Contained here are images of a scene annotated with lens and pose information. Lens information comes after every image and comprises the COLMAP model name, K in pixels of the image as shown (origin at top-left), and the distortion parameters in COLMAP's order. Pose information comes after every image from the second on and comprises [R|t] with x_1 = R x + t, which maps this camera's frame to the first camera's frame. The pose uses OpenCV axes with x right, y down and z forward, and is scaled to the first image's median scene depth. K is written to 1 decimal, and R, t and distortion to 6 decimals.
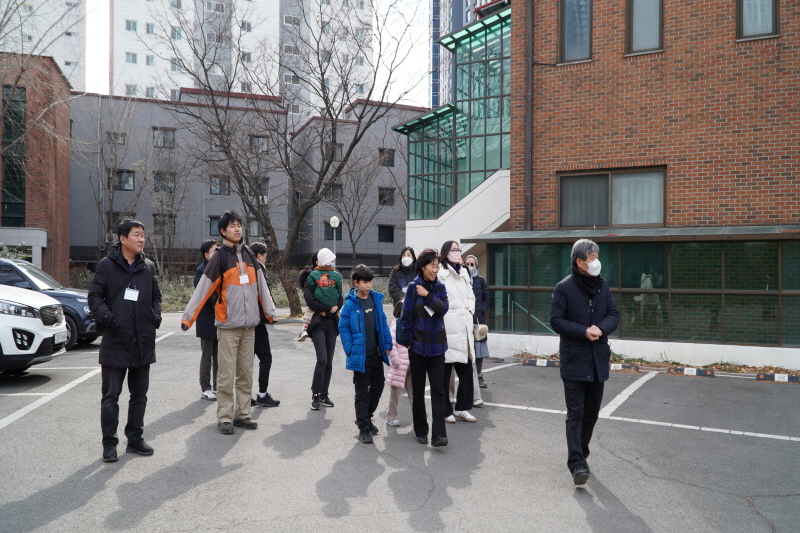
lens RADIAL K [[644.6, 0, 399.8], [0, 644.6, 267.4], [0, 0, 1]] dist [-0.010018, -0.010722]
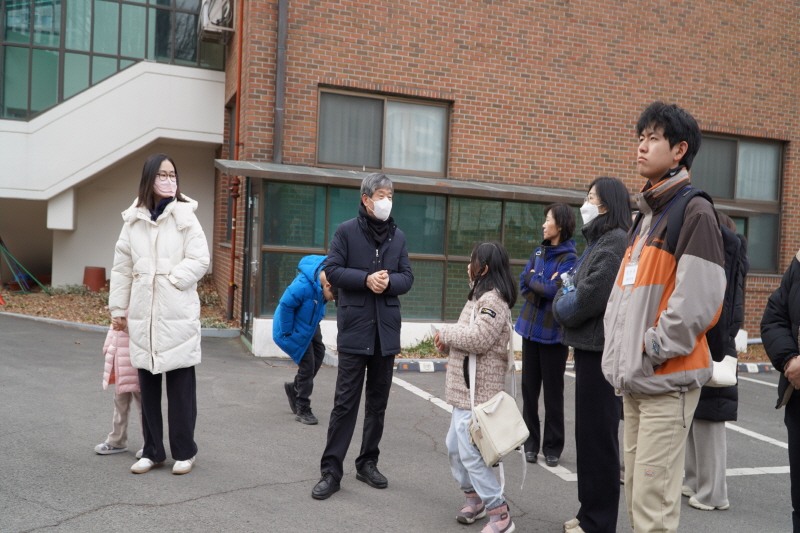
lens RADIAL K [[754.7, 0, 399.9], [0, 754.7, 267.1], [0, 0, 1]] dist [0.011979, 0.000000]
pose [[0.702657, 0.007053, 0.711494, -0.301345], [-0.063575, 0.996574, 0.052907, 0.002256], [-0.708683, -0.082409, 0.700698, 0.366346]]
